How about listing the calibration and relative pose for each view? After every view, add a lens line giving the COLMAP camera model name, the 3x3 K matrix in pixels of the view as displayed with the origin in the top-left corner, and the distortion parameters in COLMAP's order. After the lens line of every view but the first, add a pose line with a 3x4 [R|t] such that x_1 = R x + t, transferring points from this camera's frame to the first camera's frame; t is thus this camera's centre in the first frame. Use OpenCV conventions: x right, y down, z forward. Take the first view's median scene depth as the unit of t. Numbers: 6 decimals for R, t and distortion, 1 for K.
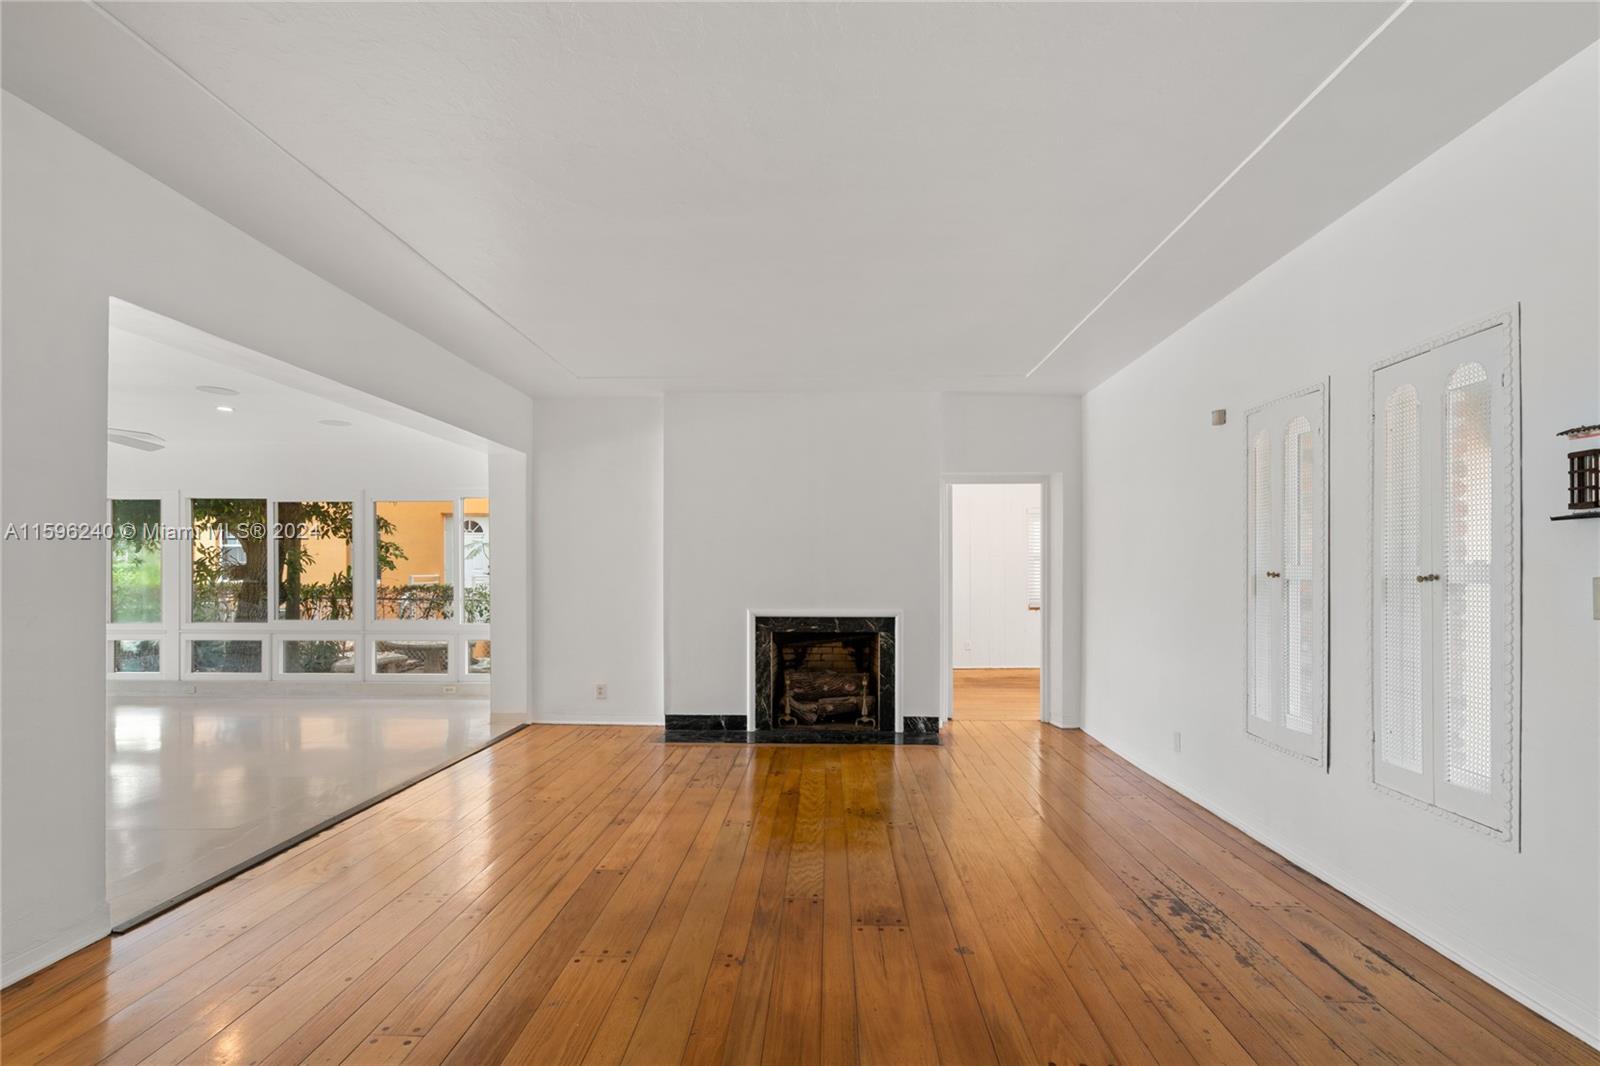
lens RADIAL K [[732.3, 0, 810.4], [0, 732.3, 577.1], [0, 0, 1]] dist [-0.014313, 0.008008]
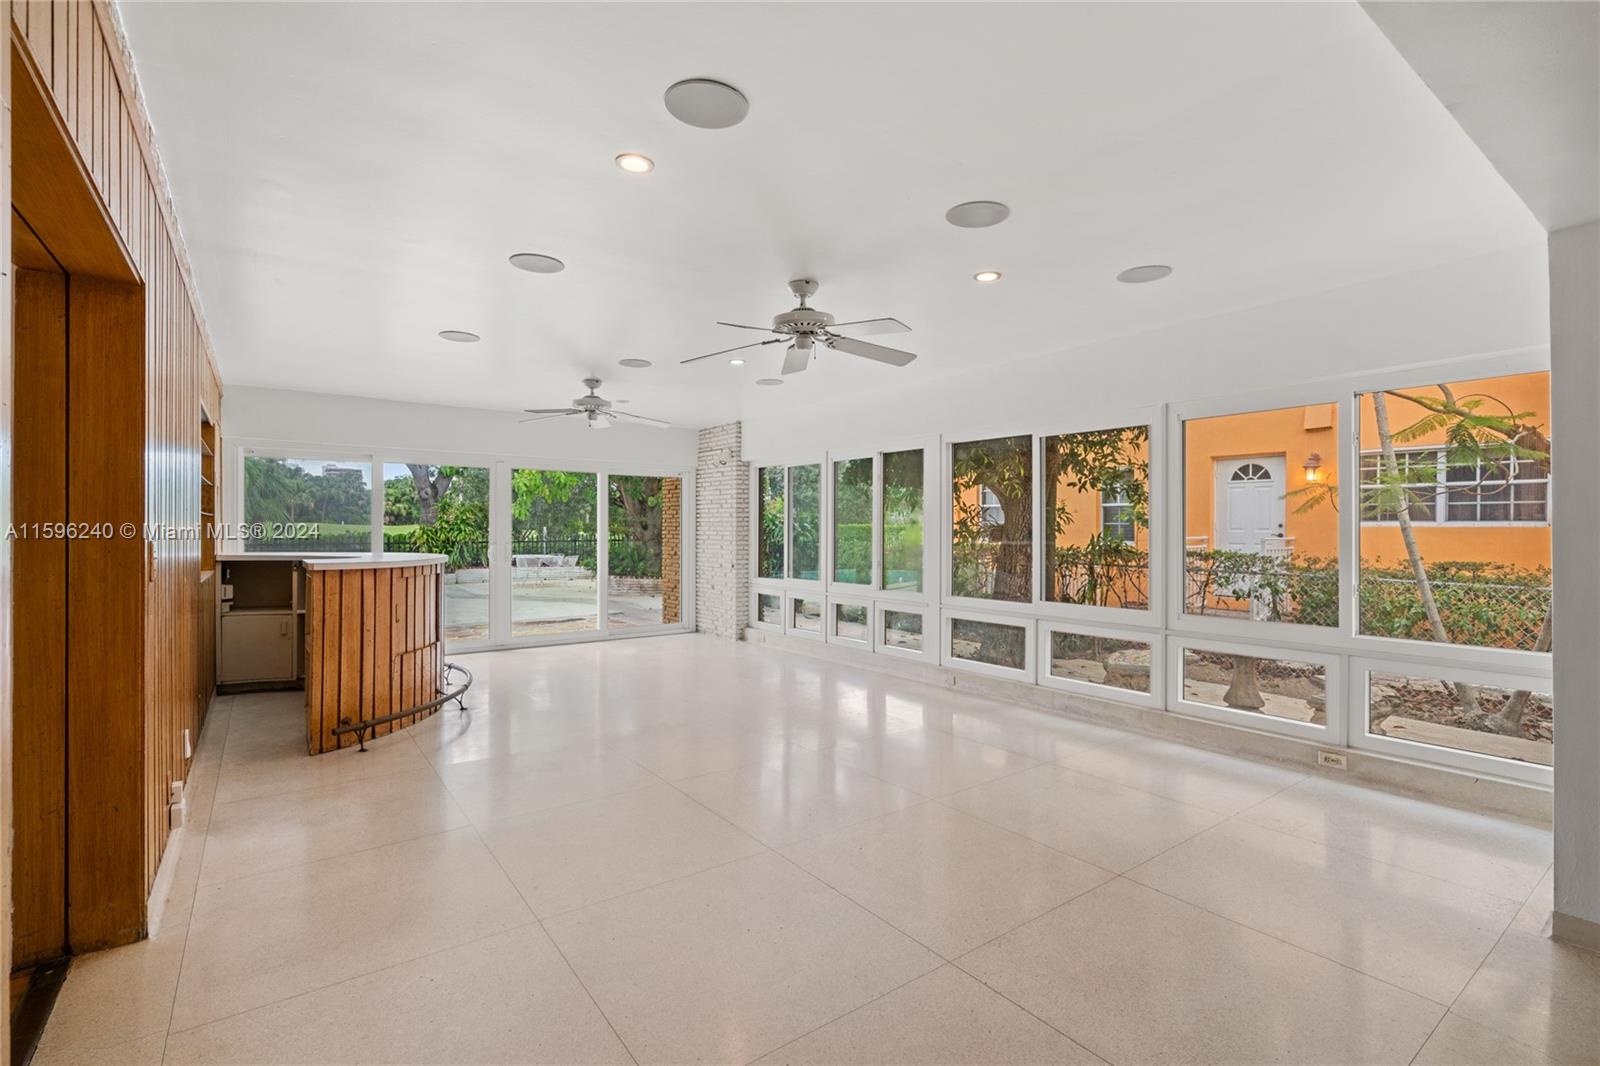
lens RADIAL K [[732.3, 0, 801.5], [0, 732.3, 530.3], [0, 0, 1]] dist [-0.014313, 0.008008]
pose [[0.605721, 0.000788, -0.795676, -0.385483], [-0.006407, 0.999972, -0.003887, -0.008740], [0.795651, 0.007452, 0.605709, 0.473984]]
